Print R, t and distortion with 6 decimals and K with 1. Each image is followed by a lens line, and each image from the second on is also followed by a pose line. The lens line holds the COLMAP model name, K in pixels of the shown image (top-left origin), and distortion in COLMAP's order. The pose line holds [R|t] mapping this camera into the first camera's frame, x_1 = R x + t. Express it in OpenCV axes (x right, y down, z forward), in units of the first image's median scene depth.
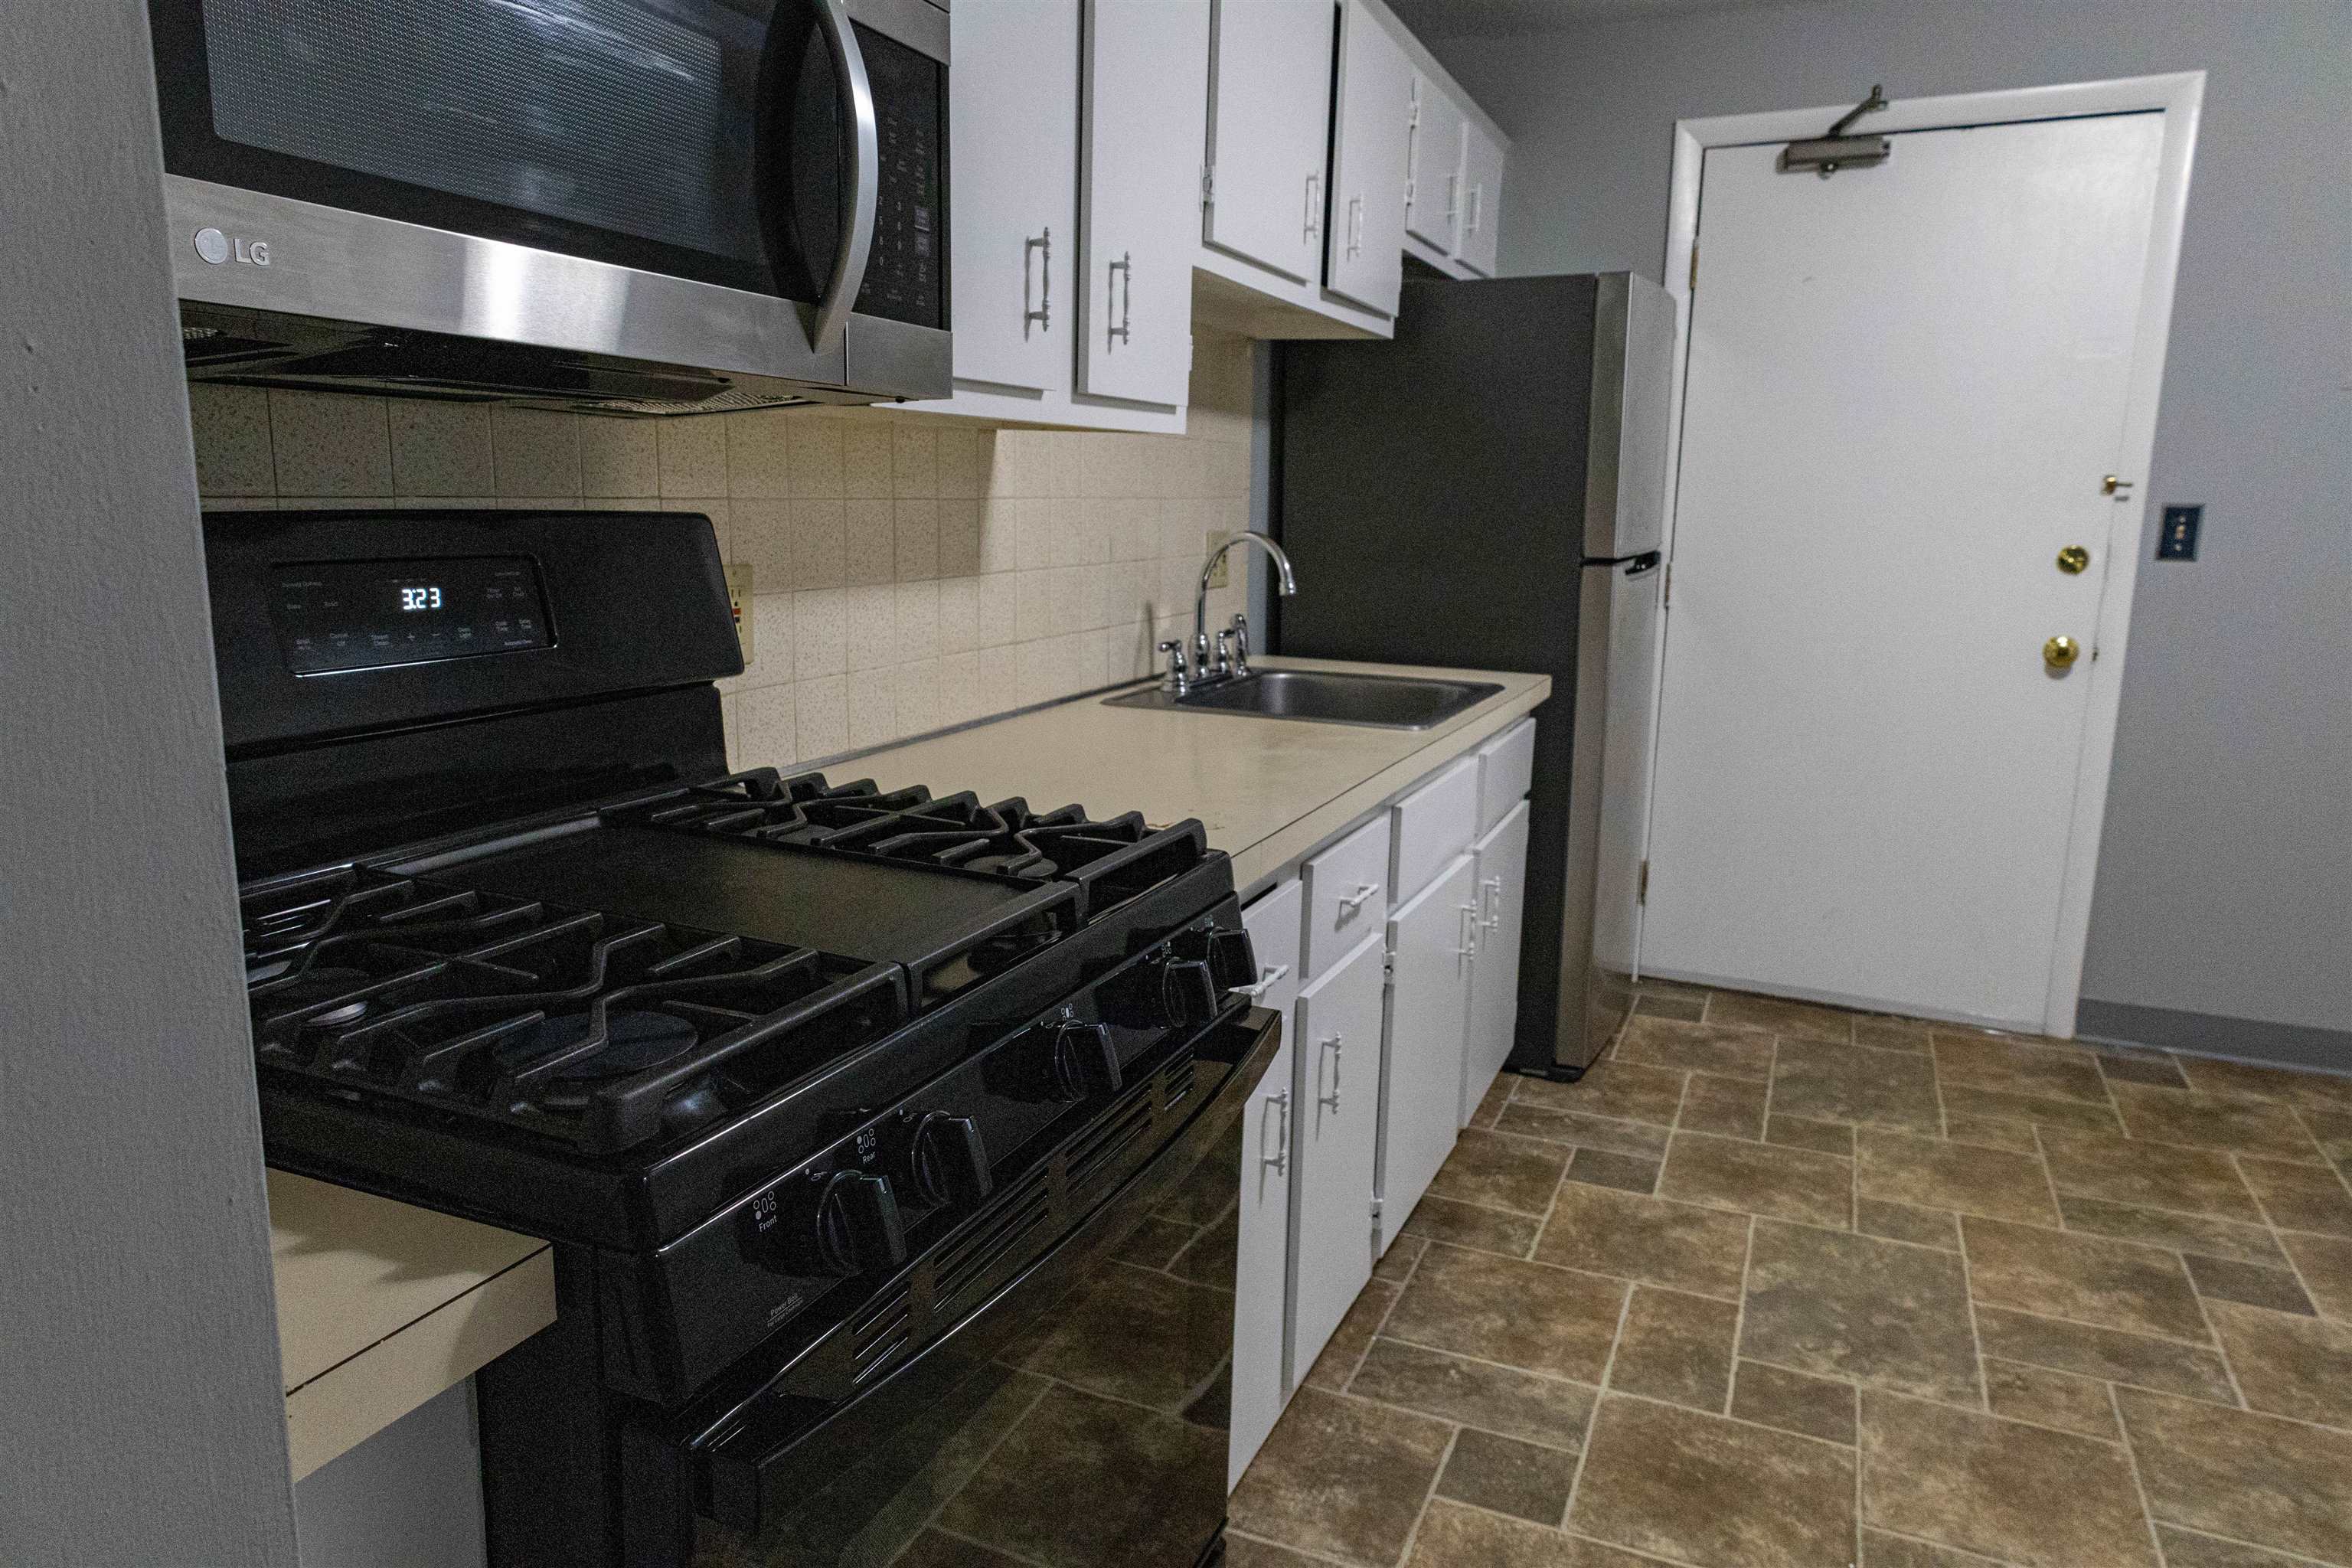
lens RADIAL K [[1522.9, 0, 1176.0], [0, 1522.9, 784.0], [0, 0, 1]] dist [0.022634, 0.001247]
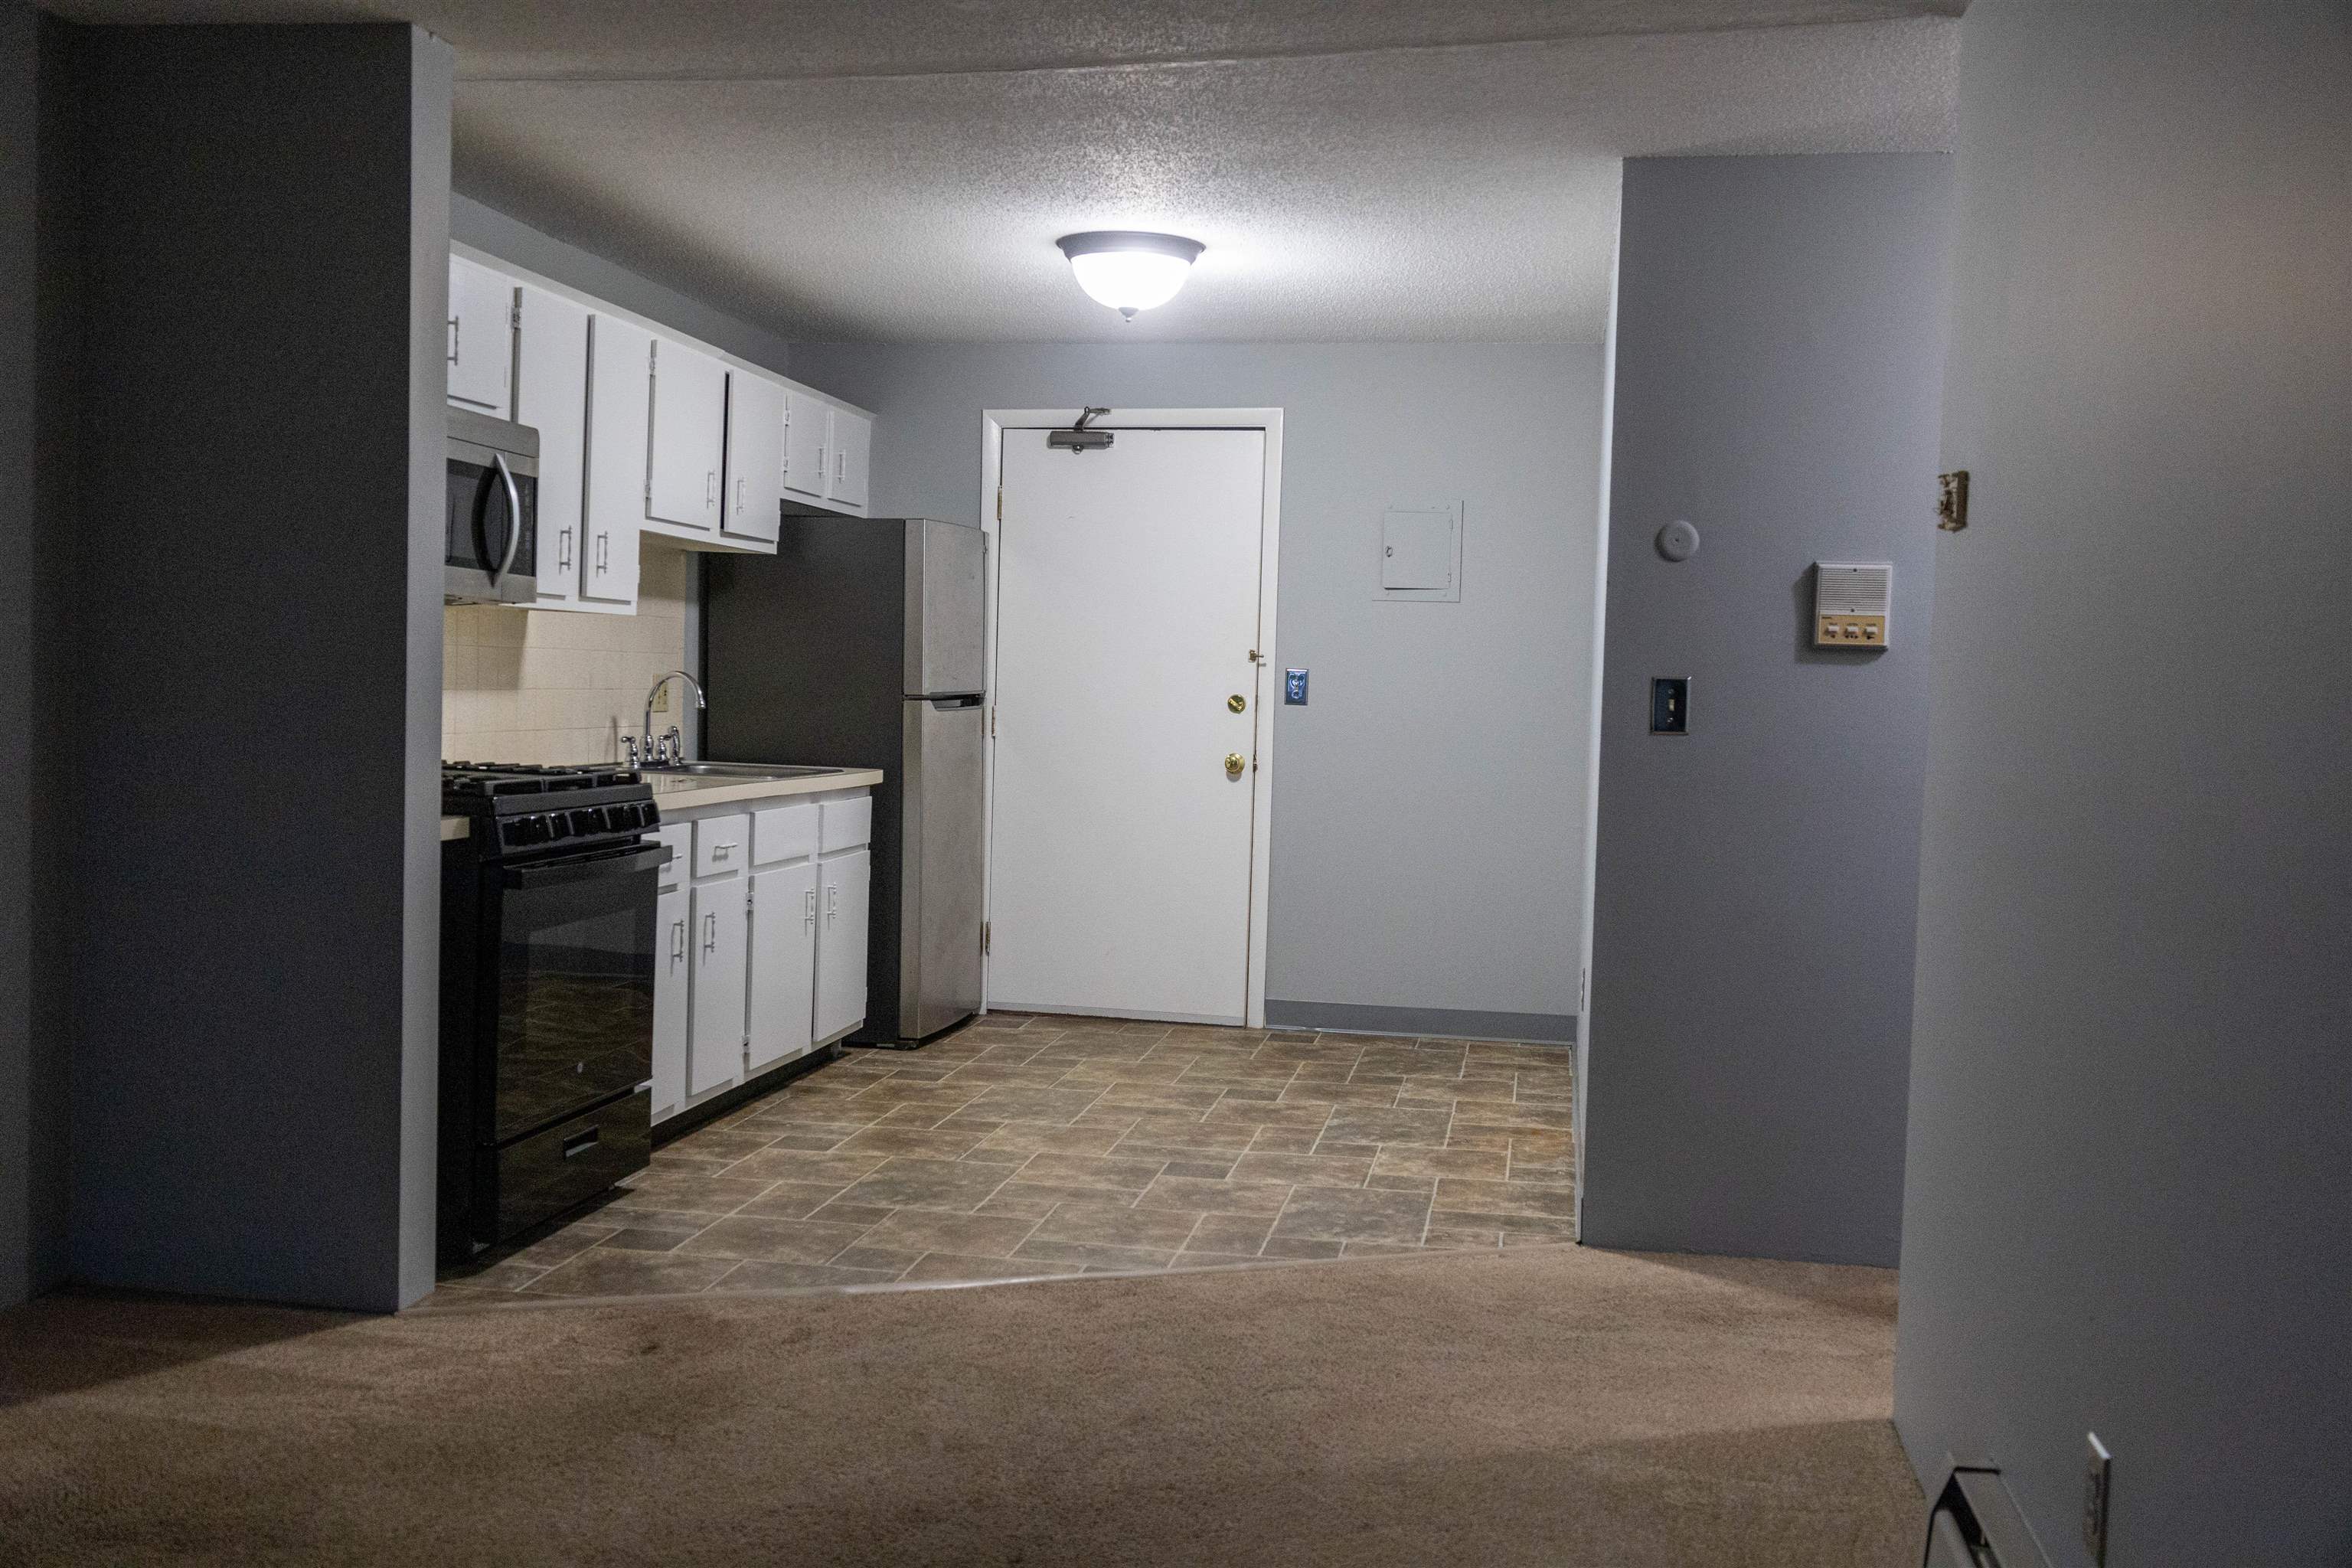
lens RADIAL K [[2185.3, 0, 1176.0], [0, 2185.3, 784.0], [0, 0, 1]] dist [0.013479, 0.001846]
pose [[0.971212, 0.000274, 0.238216, 0.007505], [0.032670, 0.990397, -0.134338, 0.267191], [-0.235965, 0.138253, 0.961877, -1.275970]]
